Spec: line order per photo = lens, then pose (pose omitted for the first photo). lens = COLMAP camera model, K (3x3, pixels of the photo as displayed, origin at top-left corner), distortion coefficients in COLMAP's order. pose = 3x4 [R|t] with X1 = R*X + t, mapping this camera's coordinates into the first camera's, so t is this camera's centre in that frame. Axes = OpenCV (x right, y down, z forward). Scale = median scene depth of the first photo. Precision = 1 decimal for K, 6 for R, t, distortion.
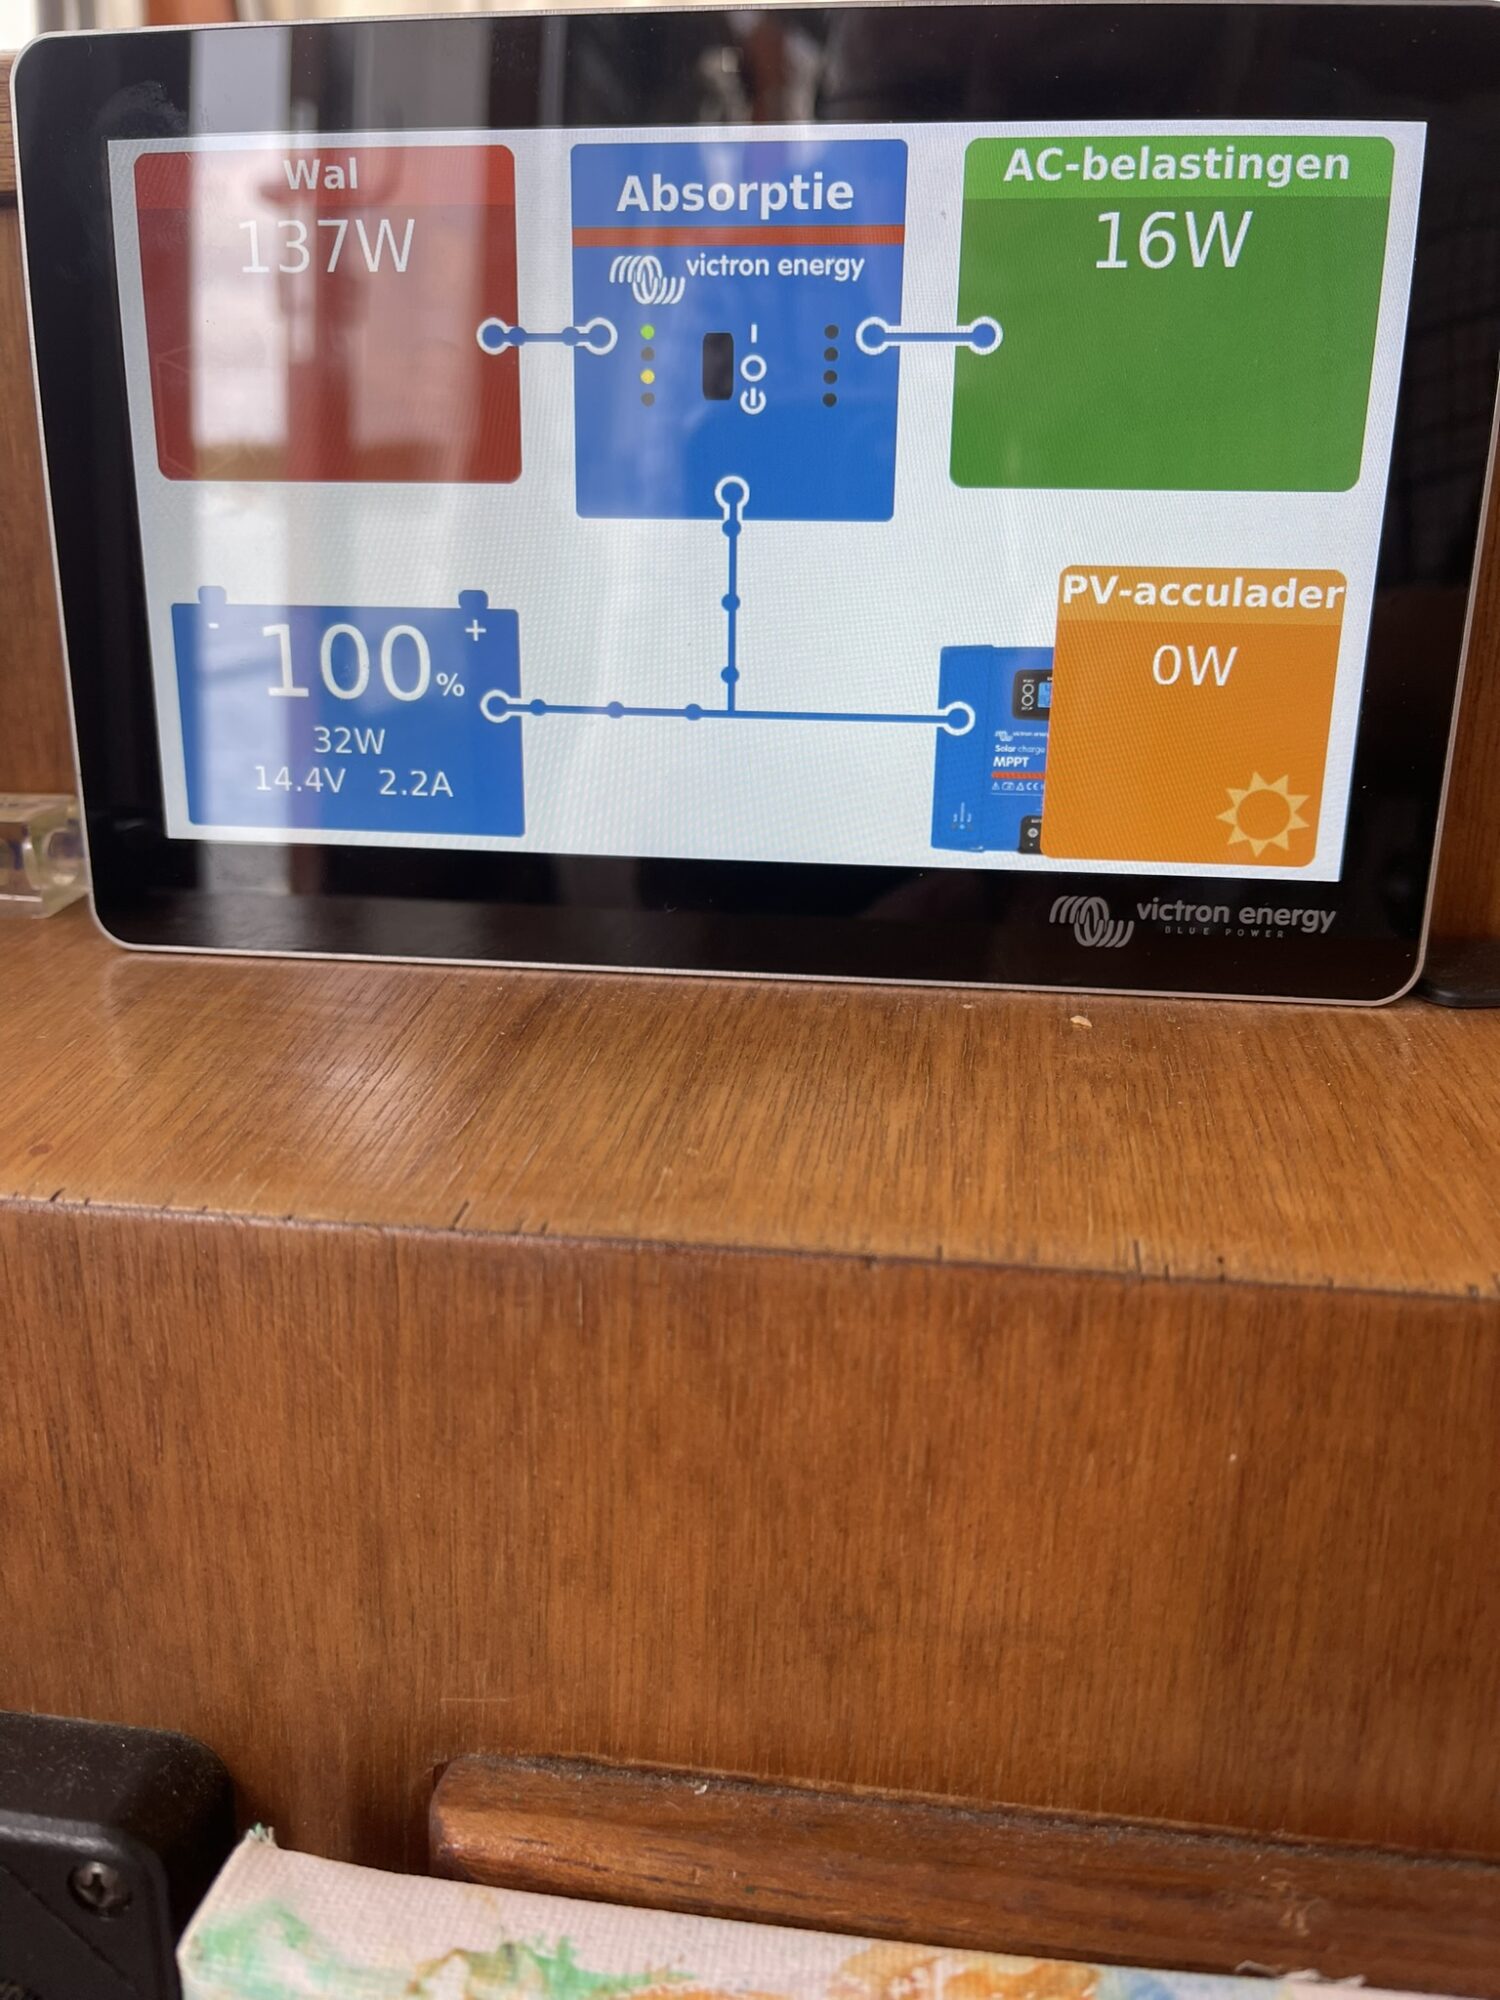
lens RADIAL K [[1492.3, 0, 703.0], [0, 1492.3, 984.2], [0, 0, 1]] dist [0.060691, -0.082096]
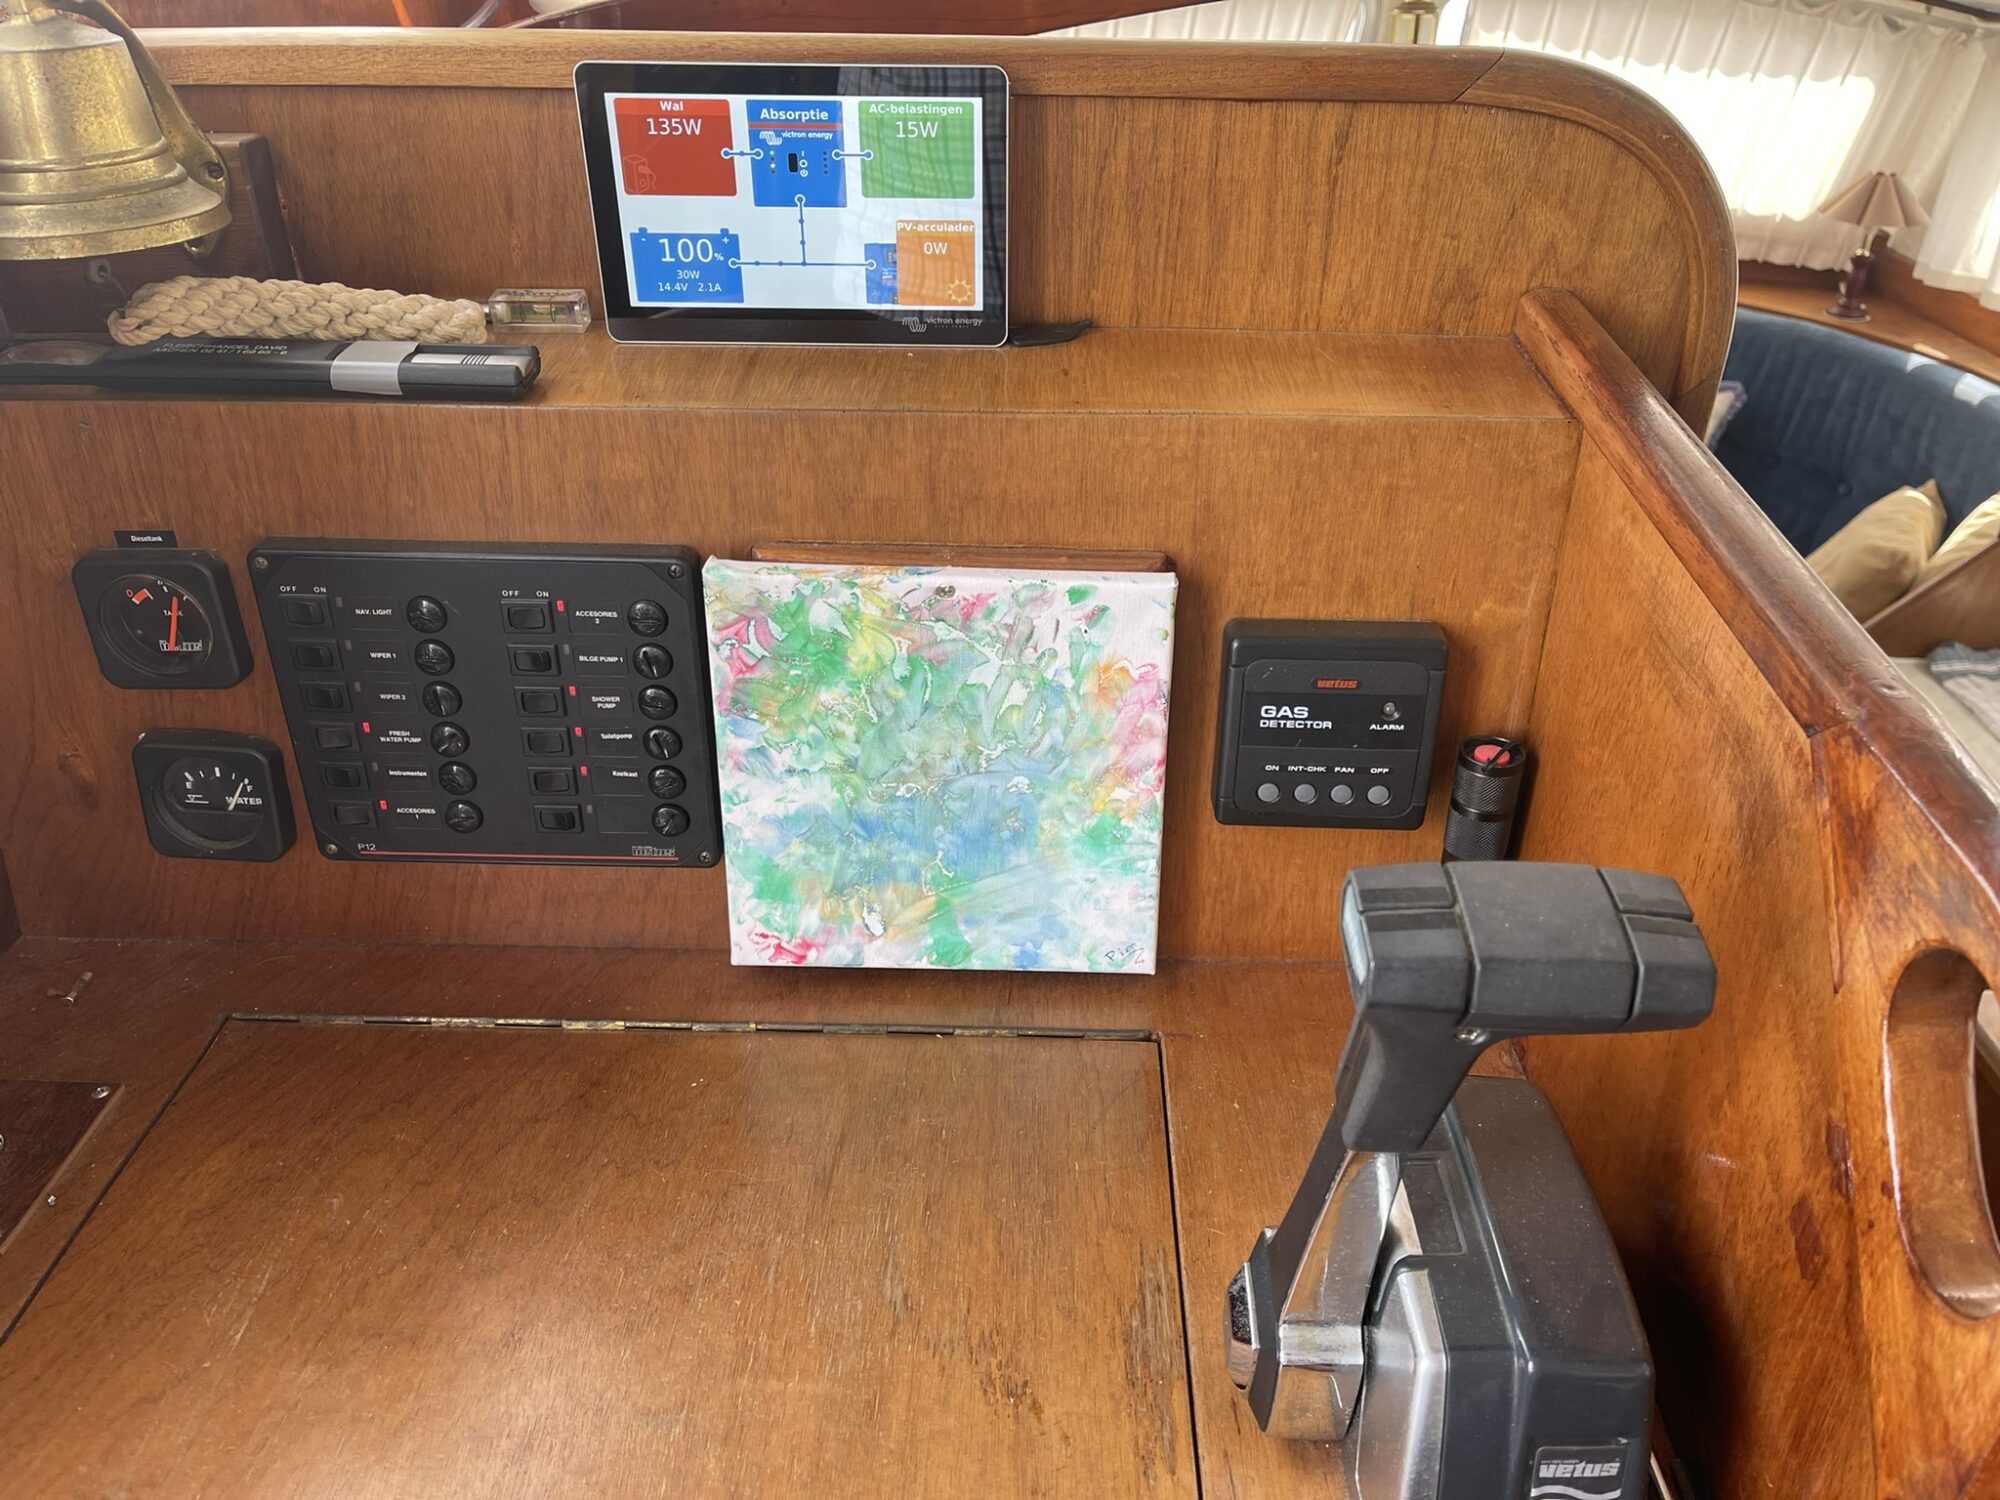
lens RADIAL K [[1492.3, 0, 991.4], [0, 1492.3, 741.0], [0, 0, 1]] dist [0.060691, -0.082096]
pose [[0.991607, -0.068290, 0.109785, -0.008601], [0.037314, 0.964154, 0.262708, -0.019544], [-0.123790, -0.256406, 0.958609, -2.898829]]
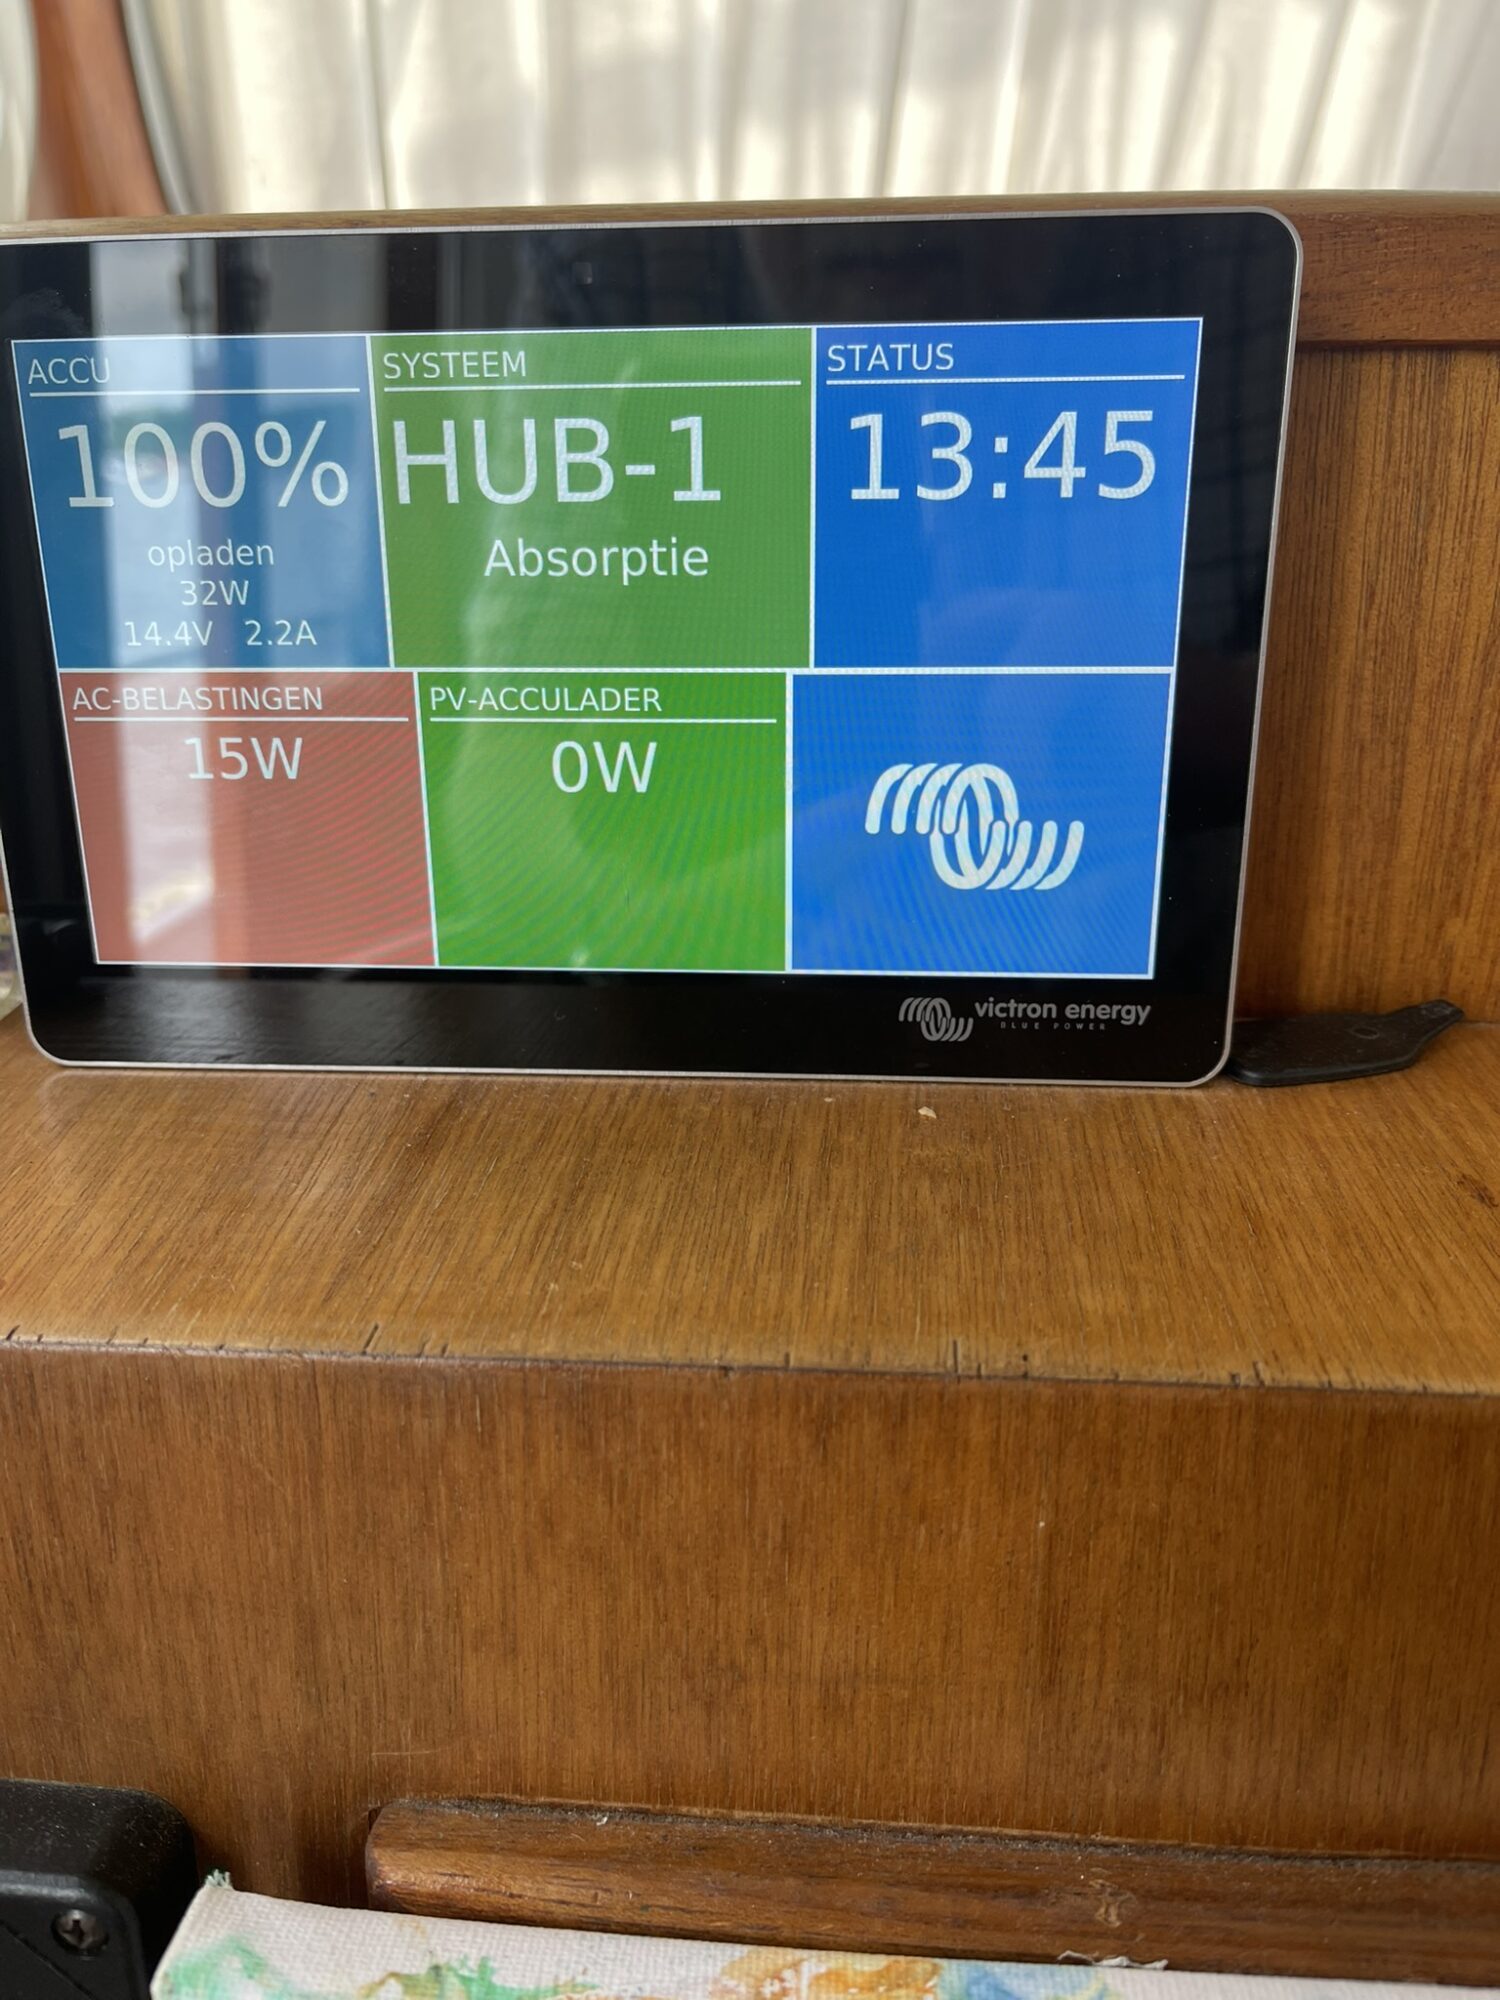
lens RADIAL K [[1492.3, 0, 678.0], [0, 1492.3, 981.0], [0, 0, 1]] dist [0.060691, -0.082096]
pose [[0.999037, -0.035141, 0.026264, 0.043652], [0.034524, 0.999126, 0.023583, -0.117354], [-0.027070, -0.022654, 0.999377, -0.122587]]
